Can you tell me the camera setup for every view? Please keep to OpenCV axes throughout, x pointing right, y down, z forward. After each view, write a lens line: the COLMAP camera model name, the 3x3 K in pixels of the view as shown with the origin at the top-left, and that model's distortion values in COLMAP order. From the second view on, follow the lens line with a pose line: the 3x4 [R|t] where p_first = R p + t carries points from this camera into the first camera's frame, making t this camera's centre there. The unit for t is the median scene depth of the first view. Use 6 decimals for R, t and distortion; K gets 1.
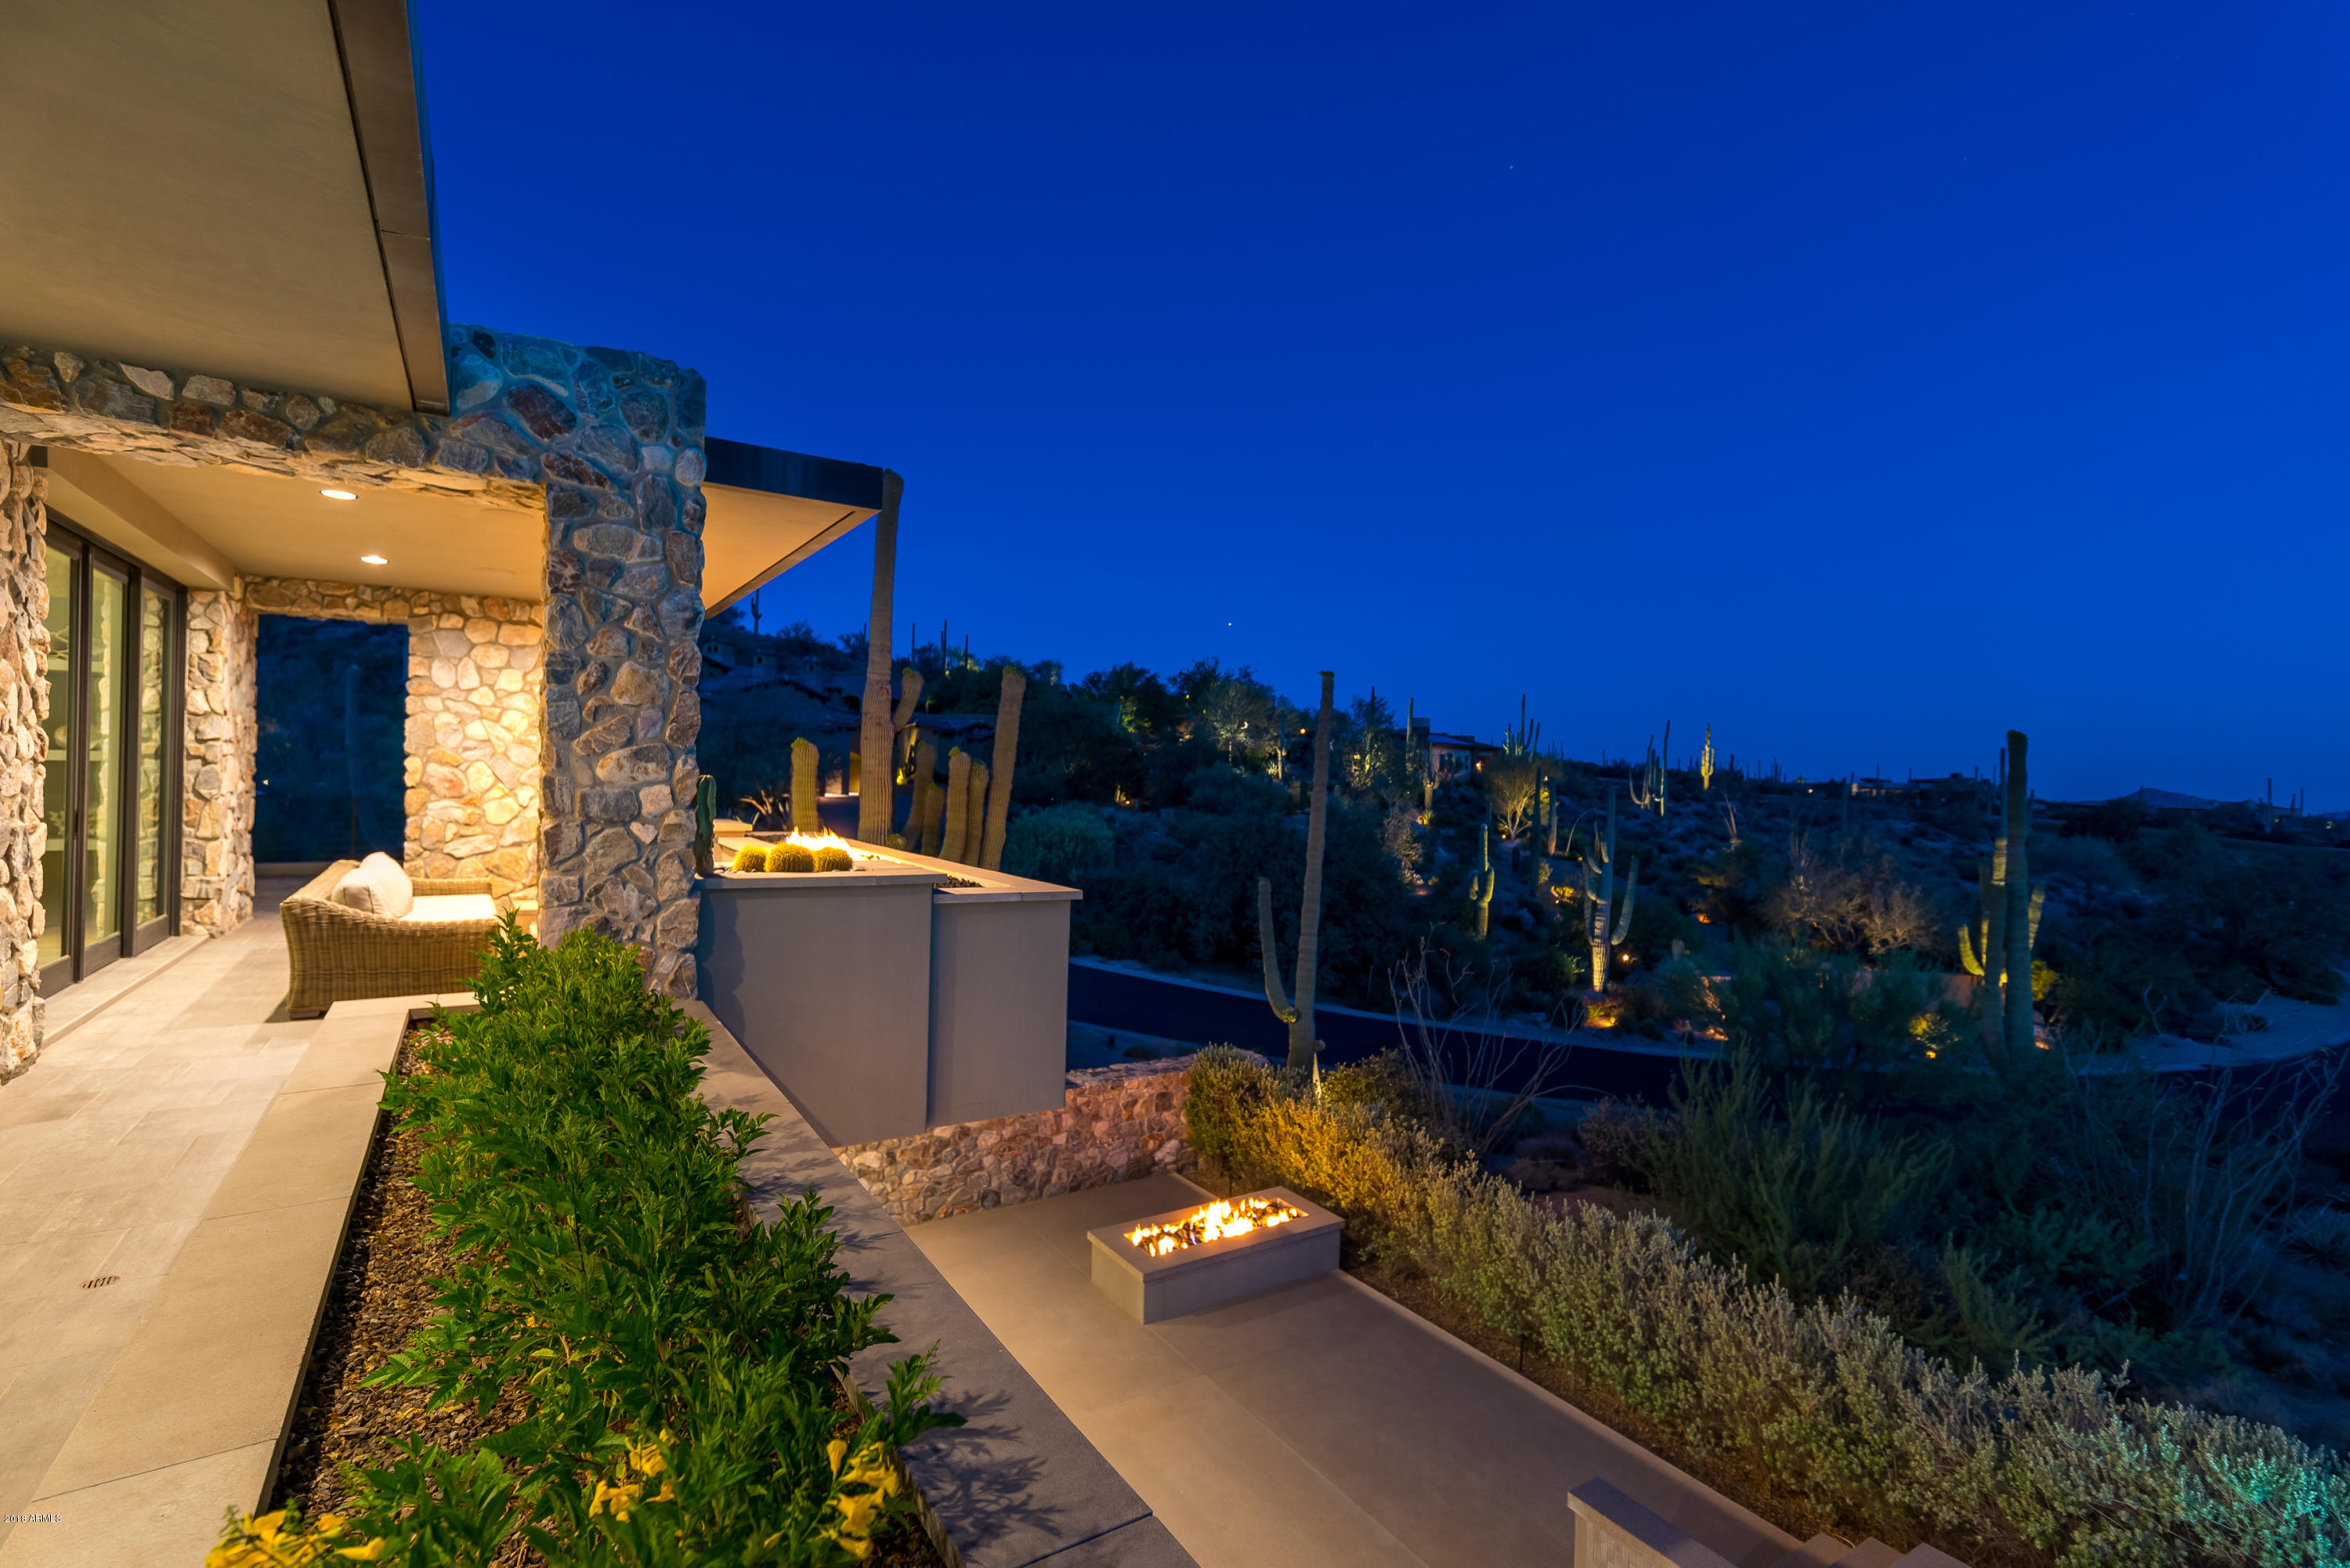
lens RADIAL K [[1086.0, 0, 1176.1], [0, 1086.0, 788.4], [0, 0, 1]] dist [0.002149, 0.000169]
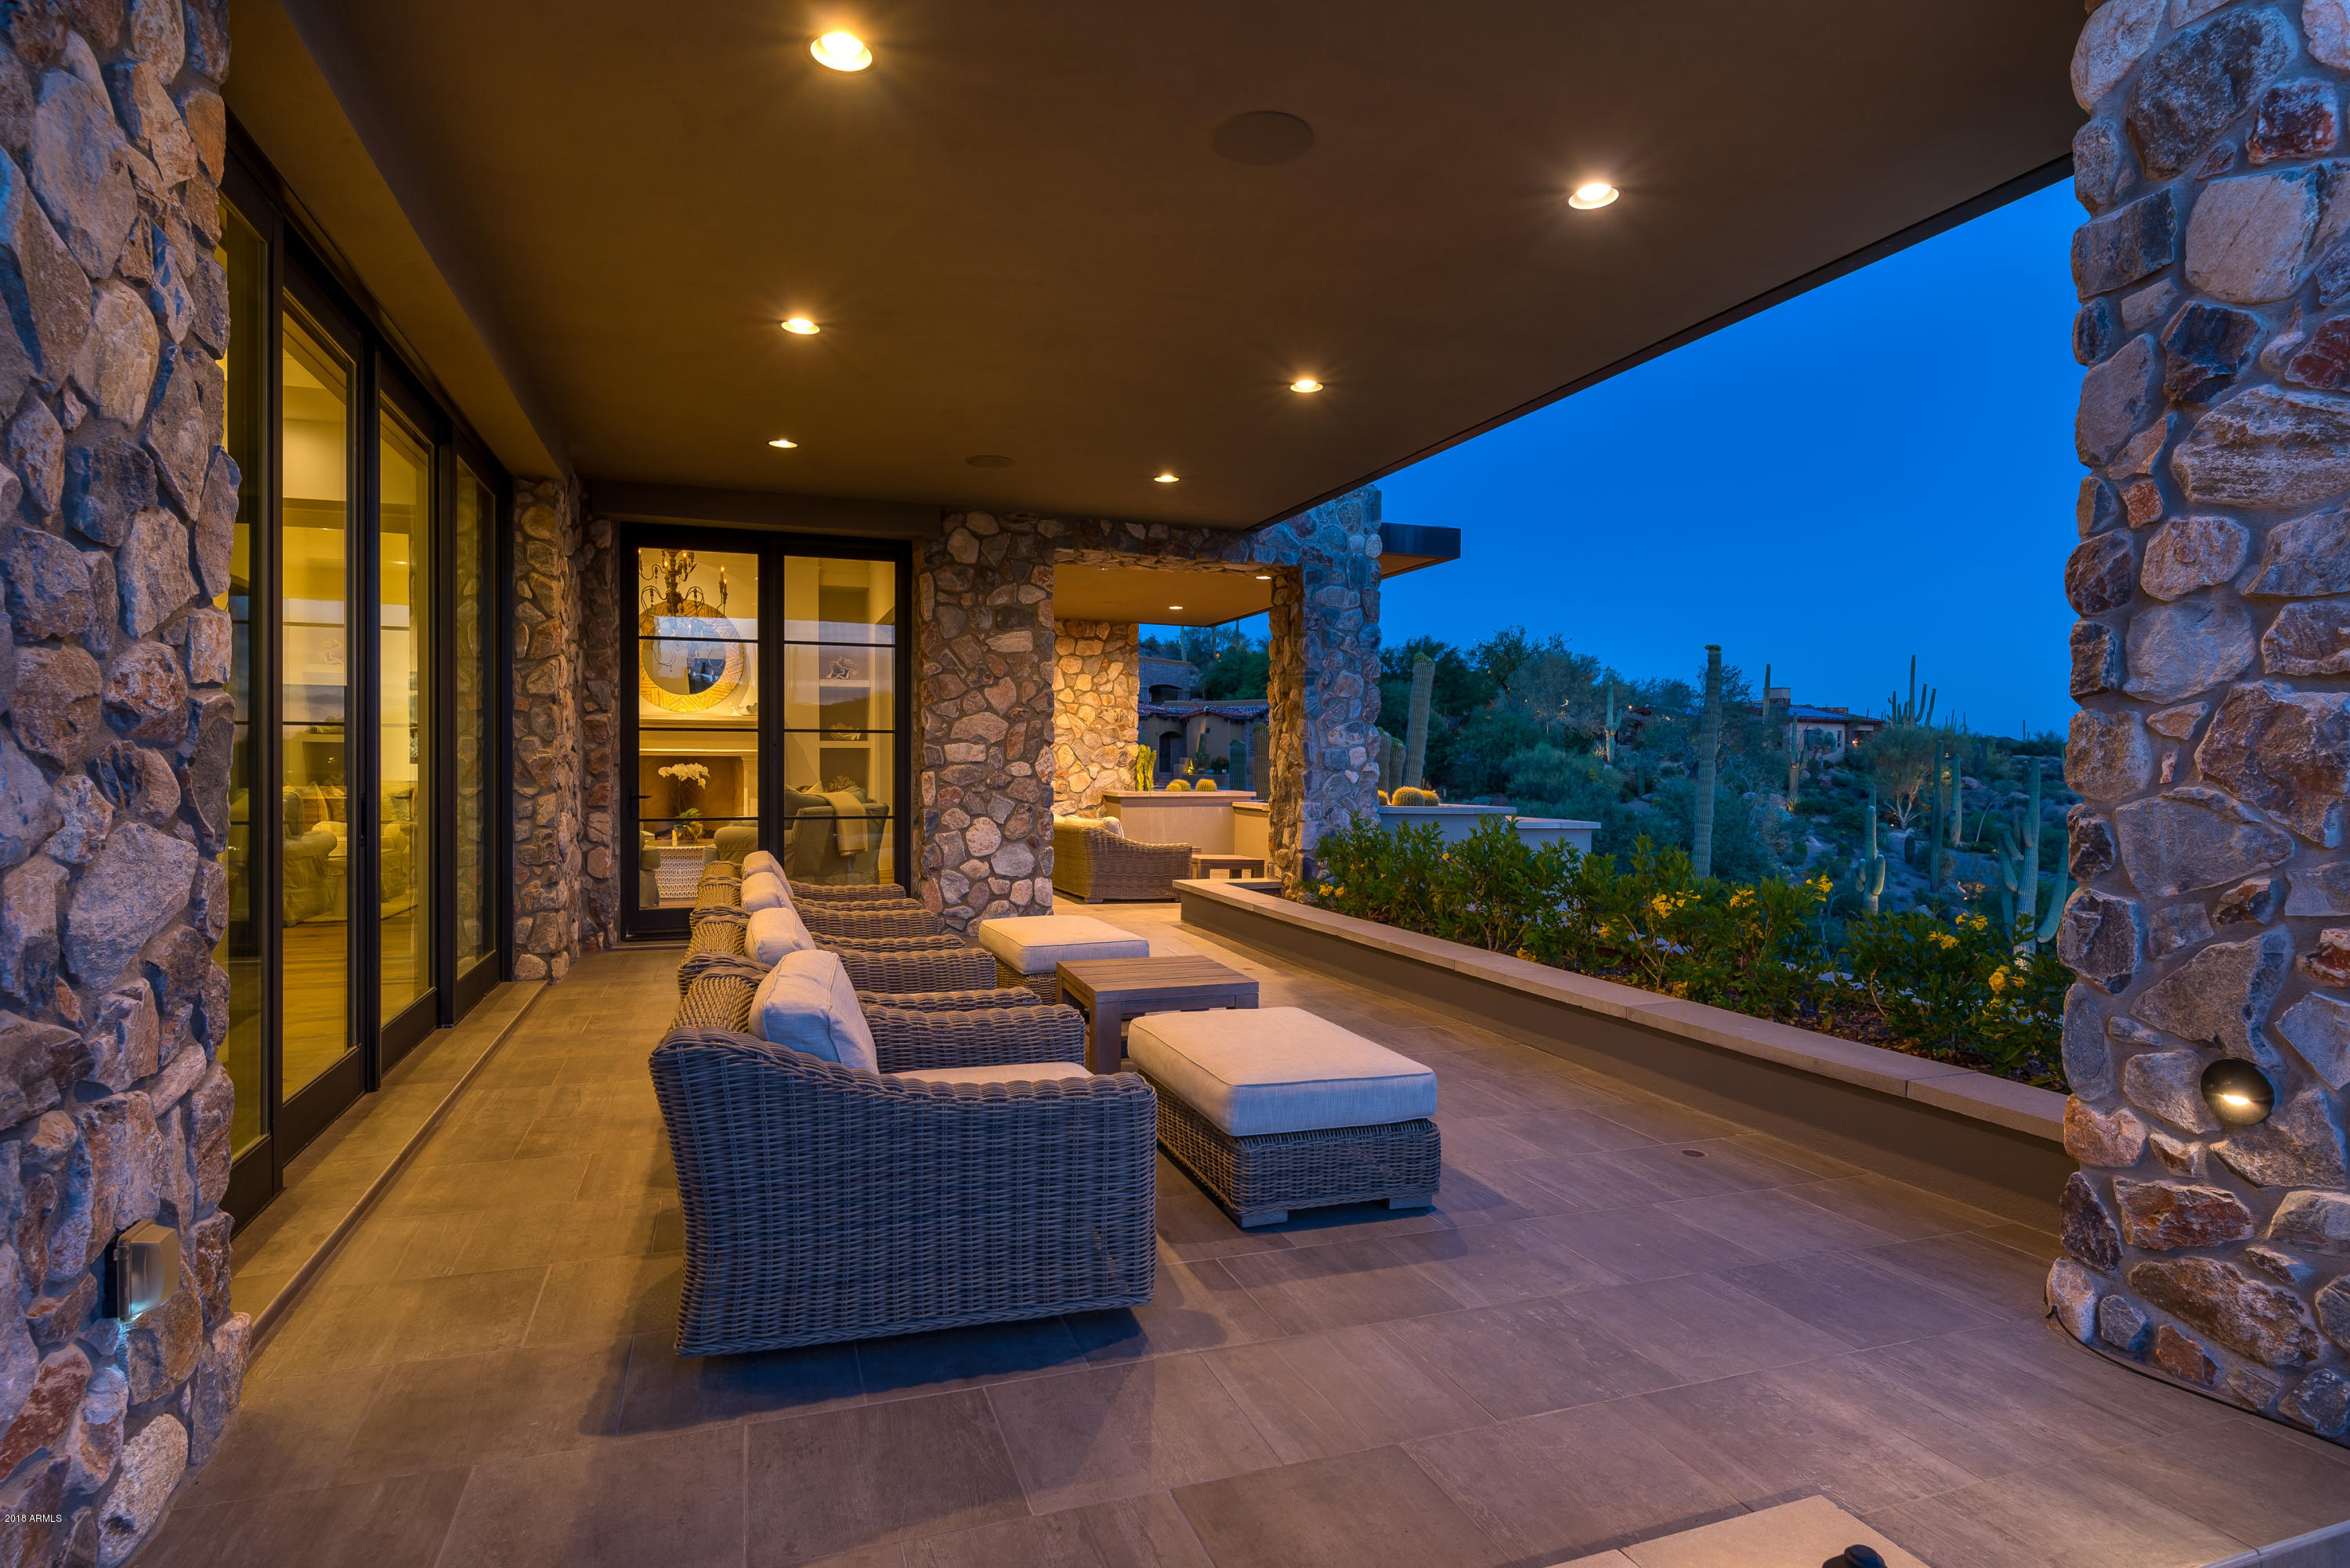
lens RADIAL K [[1238.2, 0, 1174.1], [0, 1238.2, 781.7], [0, 0, 1]] dist [0.000628, 0.000784]
pose [[0.974251, -0.015330, -0.224945, -0.034250], [0.015352, 0.999881, -0.001650, 0.004878], [0.224943, -0.001846, 0.974370, -0.086582]]
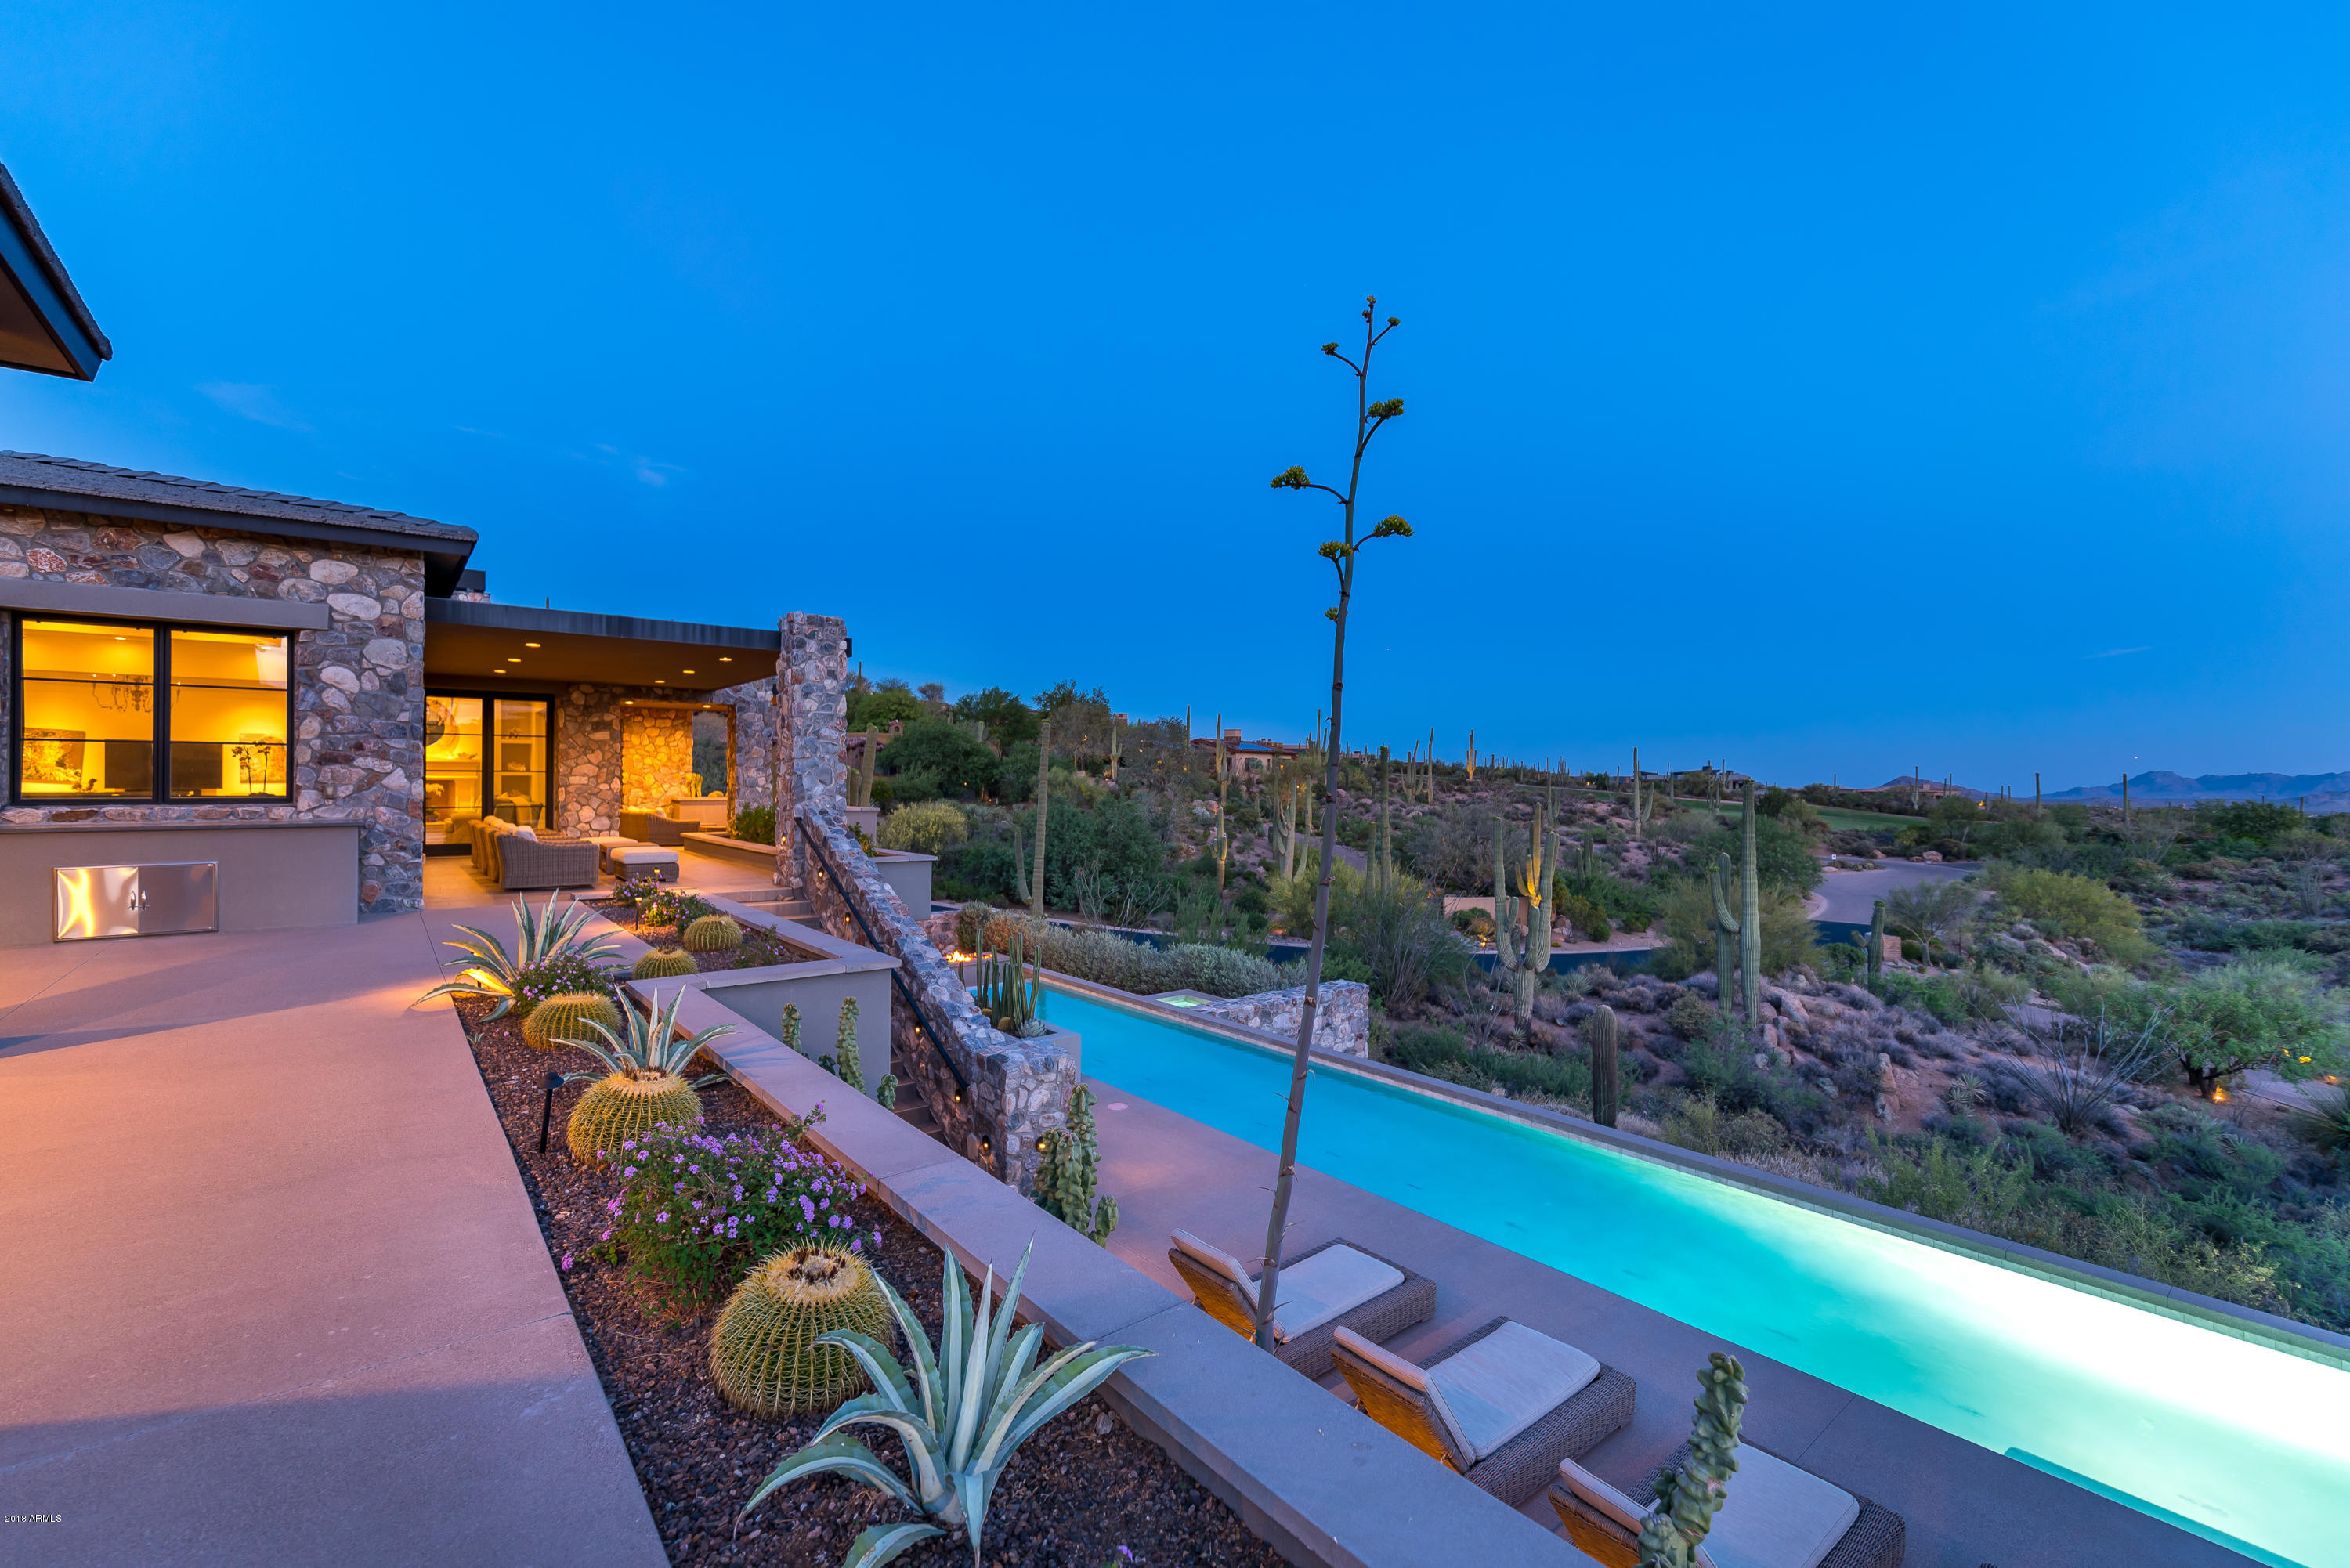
lens RADIAL K [[1001.8, 0, 1176.8], [0, 1001.8, 777.0], [0, 0, 1]] dist [0.002396, 0.000102]
pose [[0.993664, -0.018228, 0.110908, 0.064290], [0.019781, 0.999721, -0.012920, 0.007515], [-0.110641, 0.015032, 0.993747, -0.289556]]
